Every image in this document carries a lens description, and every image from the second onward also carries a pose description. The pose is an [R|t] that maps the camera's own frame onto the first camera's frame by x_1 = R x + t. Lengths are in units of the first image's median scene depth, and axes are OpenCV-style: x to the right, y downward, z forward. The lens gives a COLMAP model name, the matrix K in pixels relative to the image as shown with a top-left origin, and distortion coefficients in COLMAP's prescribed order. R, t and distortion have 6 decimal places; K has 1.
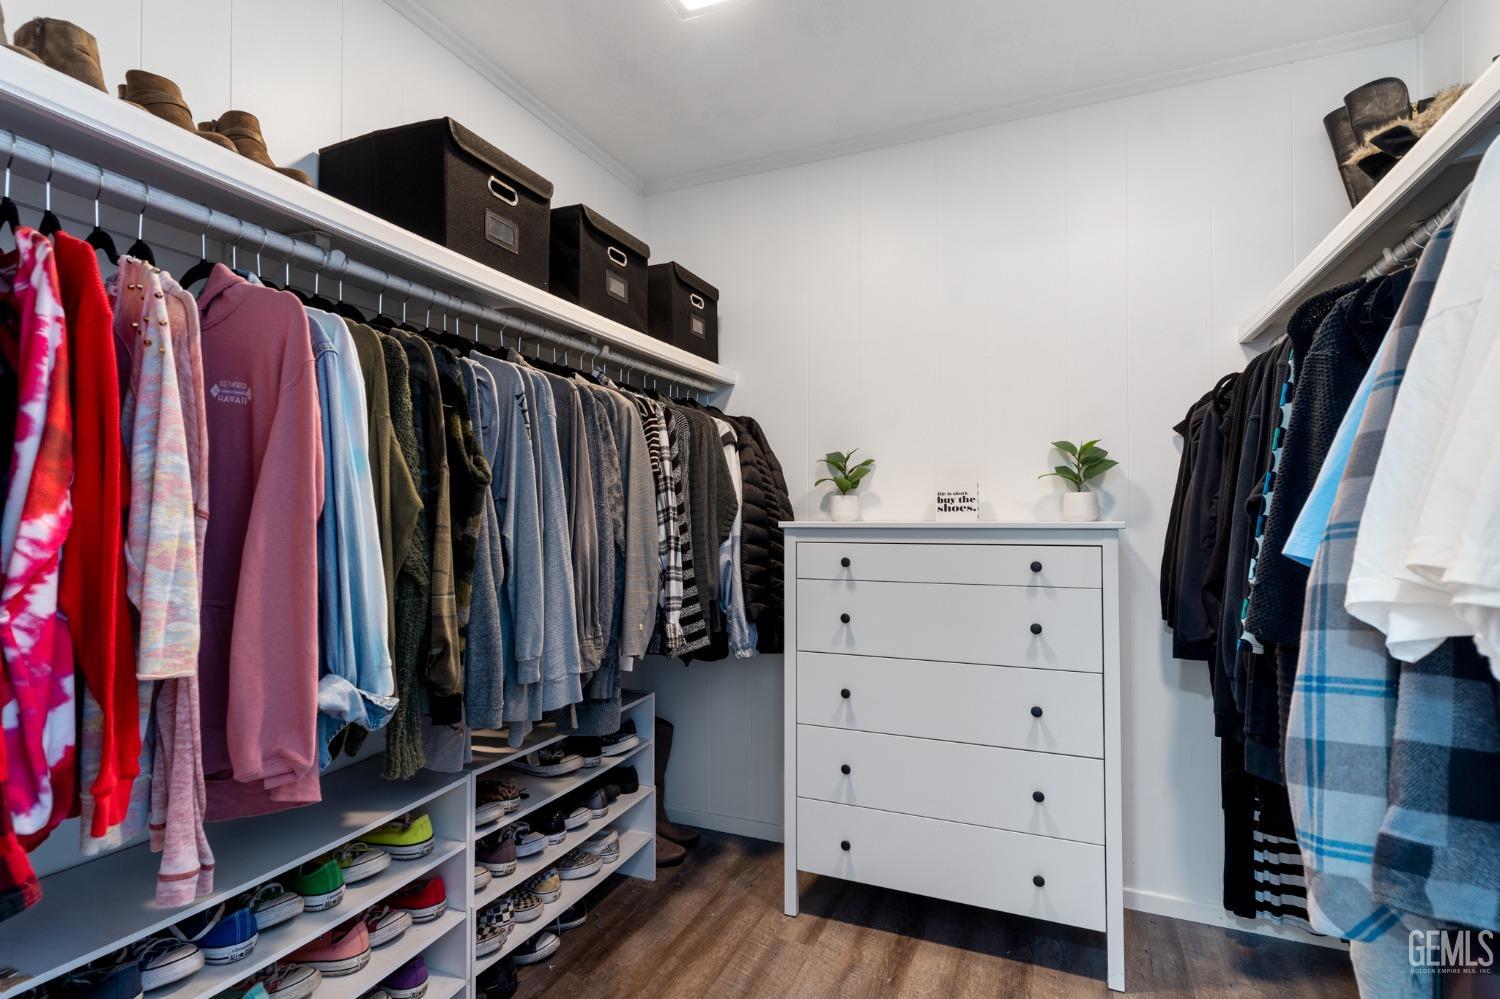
lens RADIAL K [[718.1, 0, 750.6], [0, 718.1, 512.4], [0, 0, 1]] dist [0.005555, 0.001389]
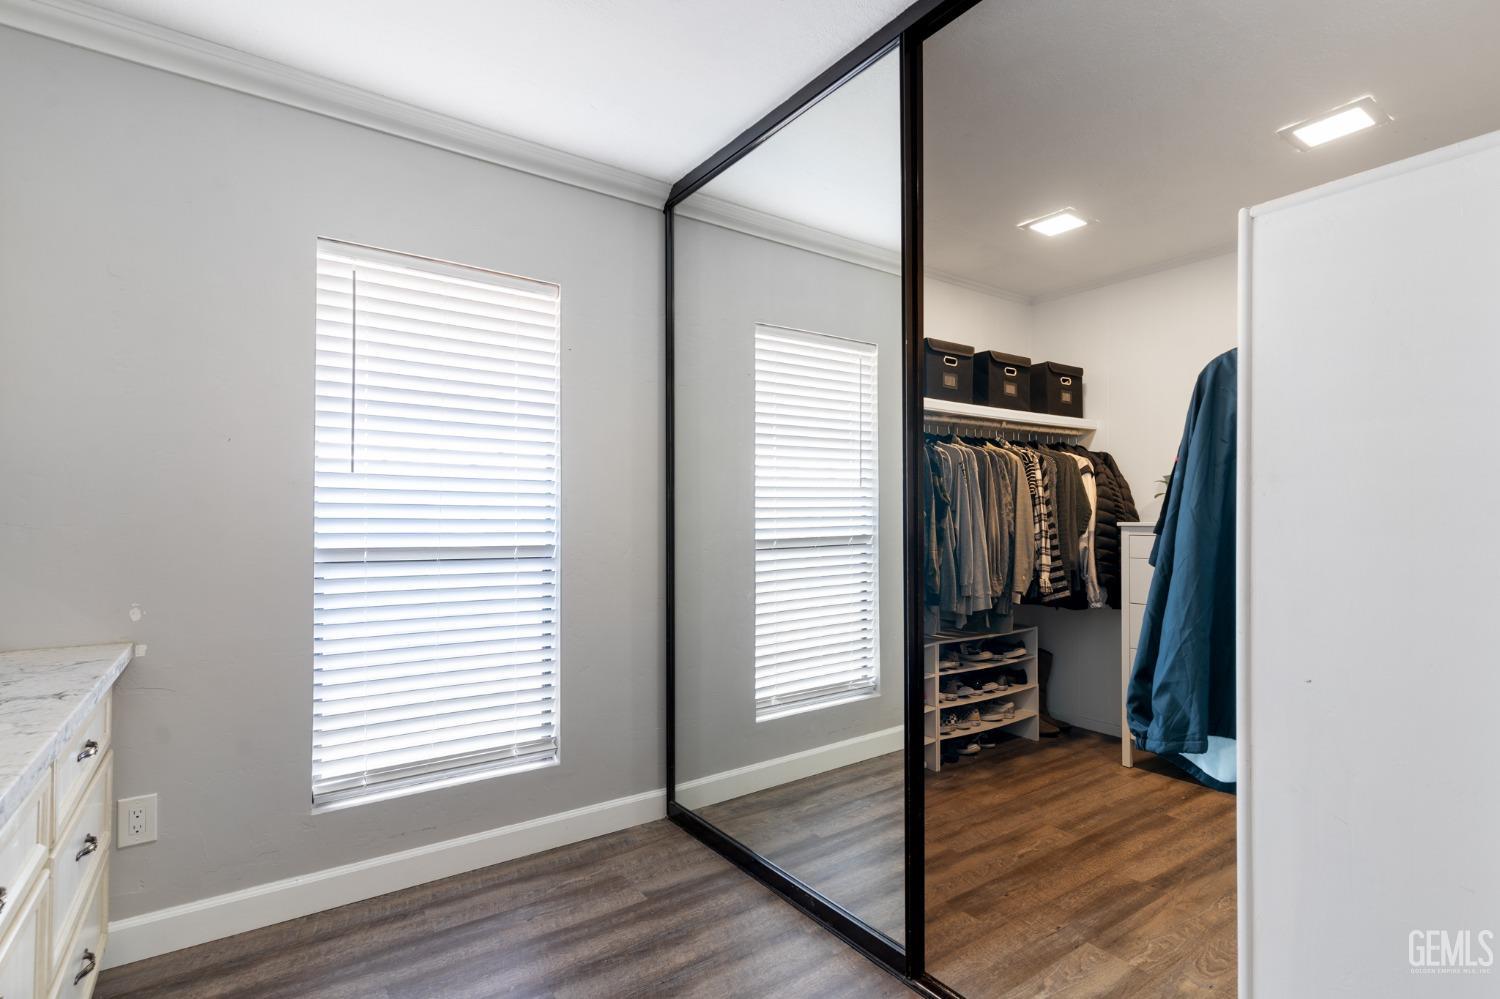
lens RADIAL K [[718.1, 0, 747.3], [0, 718.1, 506.1], [0, 0, 1]] dist [0.005555, 0.001389]
pose [[0.849903, -0.009104, -0.526861, 0.204675], [0.002556, 0.999910, -0.013156, -0.004428], [0.526934, 0.009835, 0.849850, -0.890278]]
